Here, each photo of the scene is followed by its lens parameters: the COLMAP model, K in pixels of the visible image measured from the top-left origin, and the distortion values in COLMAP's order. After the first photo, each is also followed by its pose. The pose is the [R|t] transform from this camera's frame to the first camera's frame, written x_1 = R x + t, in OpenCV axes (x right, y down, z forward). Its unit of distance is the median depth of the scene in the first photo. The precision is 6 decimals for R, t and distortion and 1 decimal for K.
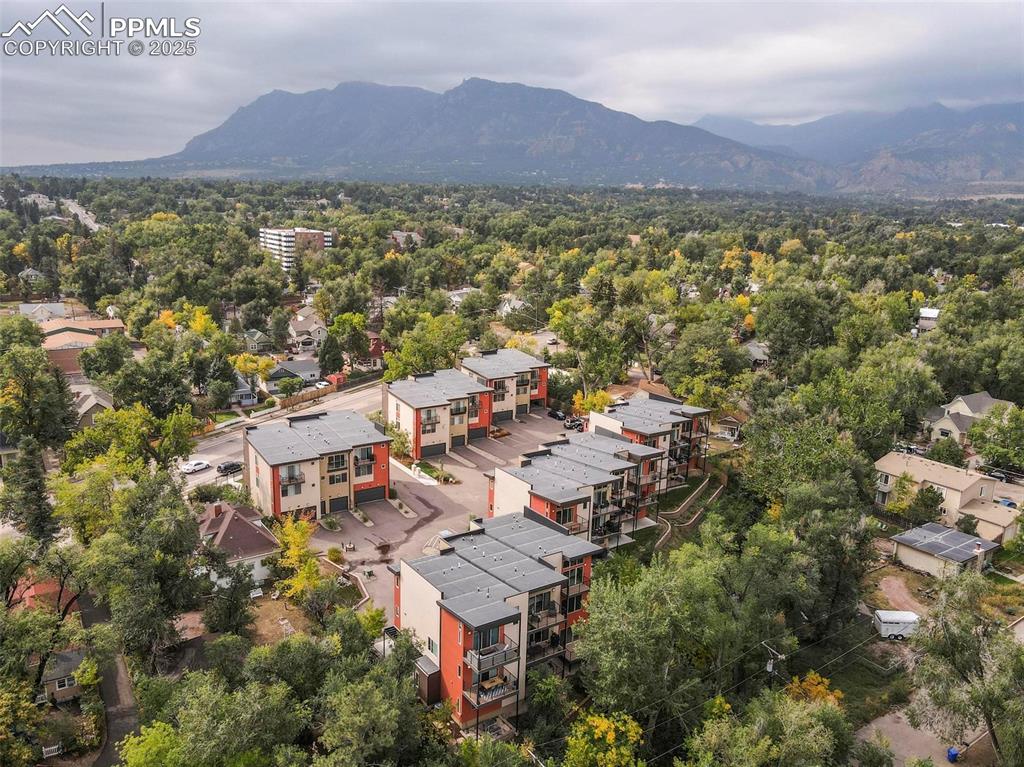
lens RADIAL K [[789.0, 0, 514.1], [0, 789.0, 379.1], [0, 0, 1]] dist [0.010928, 0.012692]
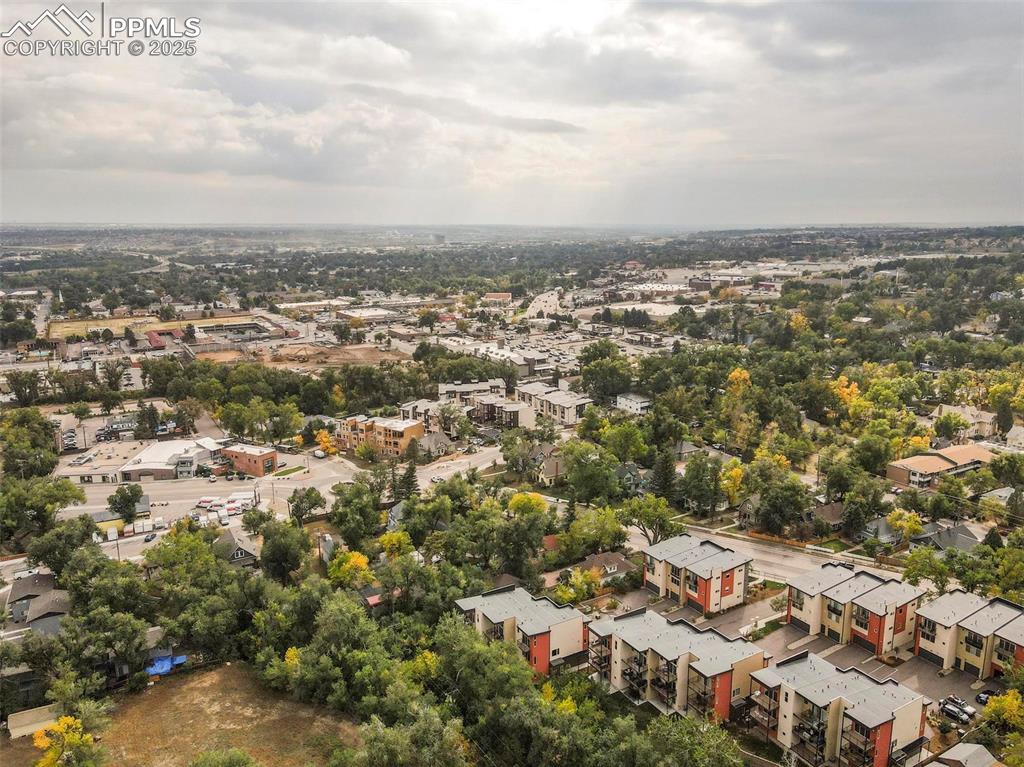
lens RADIAL K [[753.5, 0, 514.6], [0, 753.5, 383.9], [0, 0, 1]] dist [0.005150, 0.009430]
pose [[-0.071196, 0.186186, -0.979931, 0.885022], [-0.214242, 0.956641, 0.197327, -0.354521], [0.974182, 0.223992, -0.028220, 0.445716]]
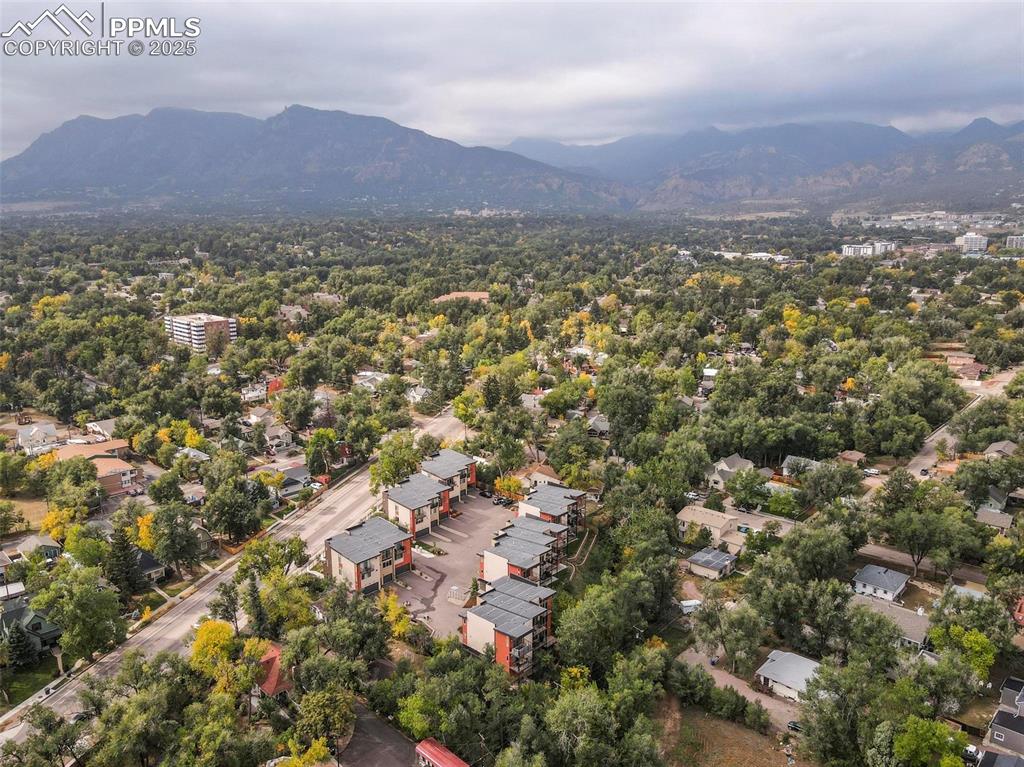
lens RADIAL K [[753.5, 0, 512.2], [0, 753.5, 386.1], [0, 0, 1]] dist [0.005150, 0.009430]
pose [[0.975982, -0.077262, 0.203688, -0.185621], [0.077468, 0.996970, 0.006972, -0.178119], [-0.203610, 0.008975, 0.979011, -0.474285]]
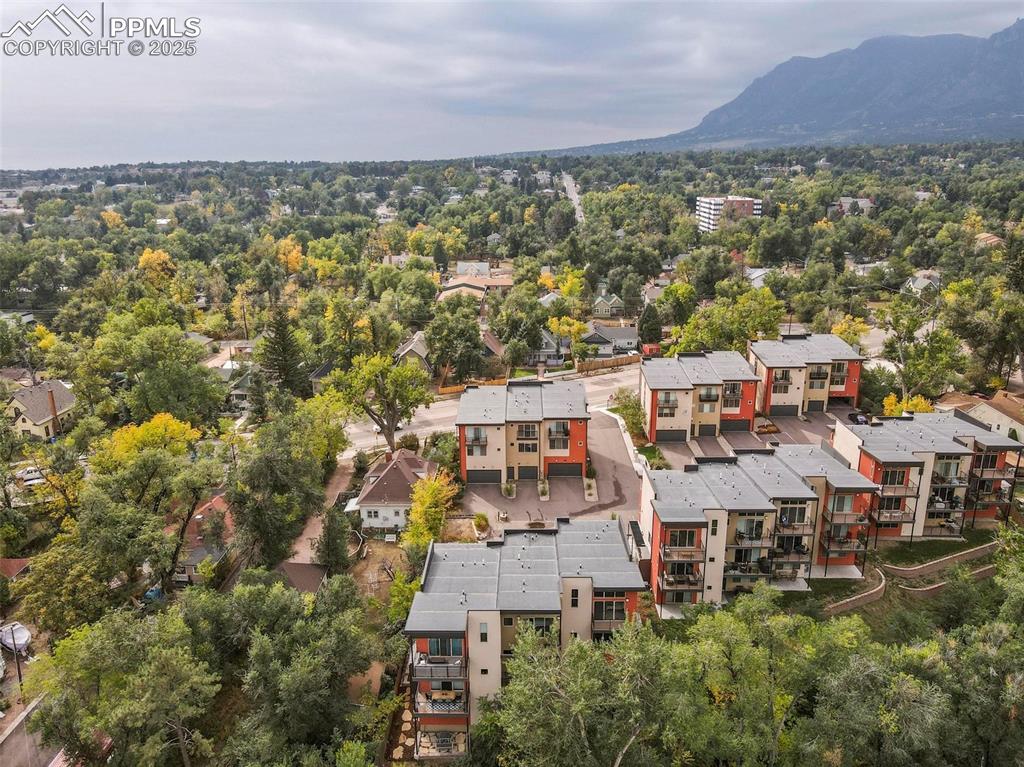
lens RADIAL K [[753.5, 0, 516.6], [0, 753.5, 383.0], [0, 0, 1]] dist [0.005150, 0.009430]
pose [[0.817428, 0.126902, -0.561878, 0.210179], [-0.096442, 0.991813, 0.083700, -0.025131], [0.567900, -0.014230, 0.822975, 0.141426]]
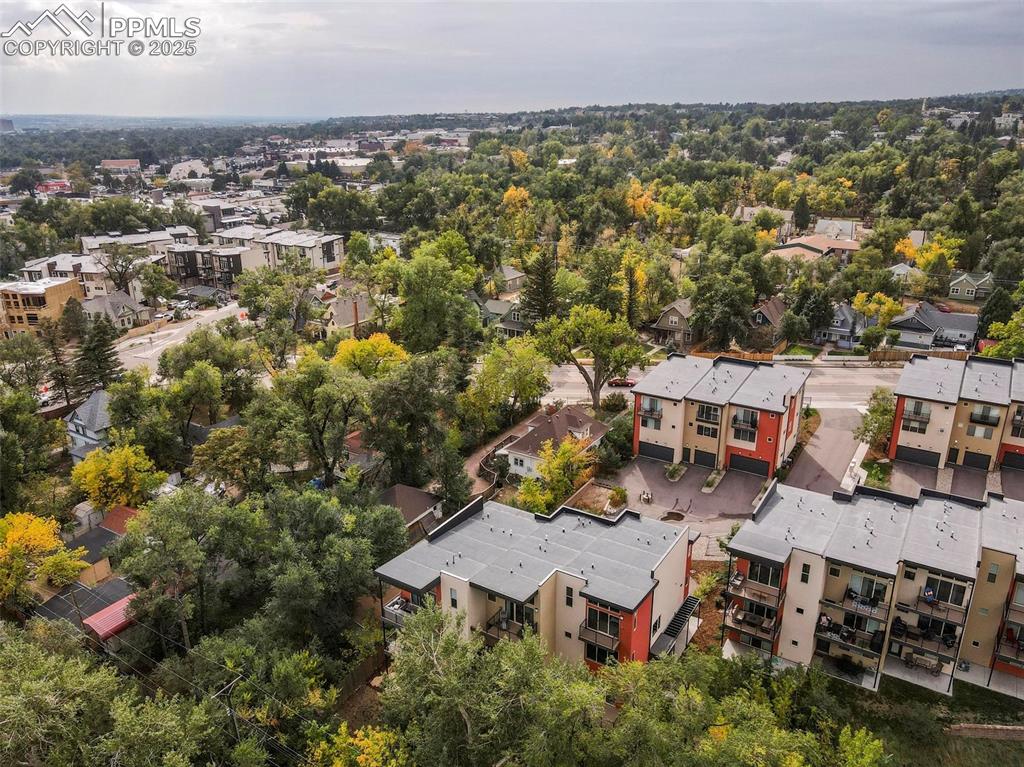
lens RADIAL K [[753.5, 0, 512.7], [0, 753.5, 379.7], [0, 0, 1]] dist [0.005150, 0.009430]
pose [[0.391515, 0.279821, -0.876594, 0.306847], [-0.183597, 0.957241, 0.223565, -0.059494], [0.901670, 0.073411, 0.426148, 0.300502]]
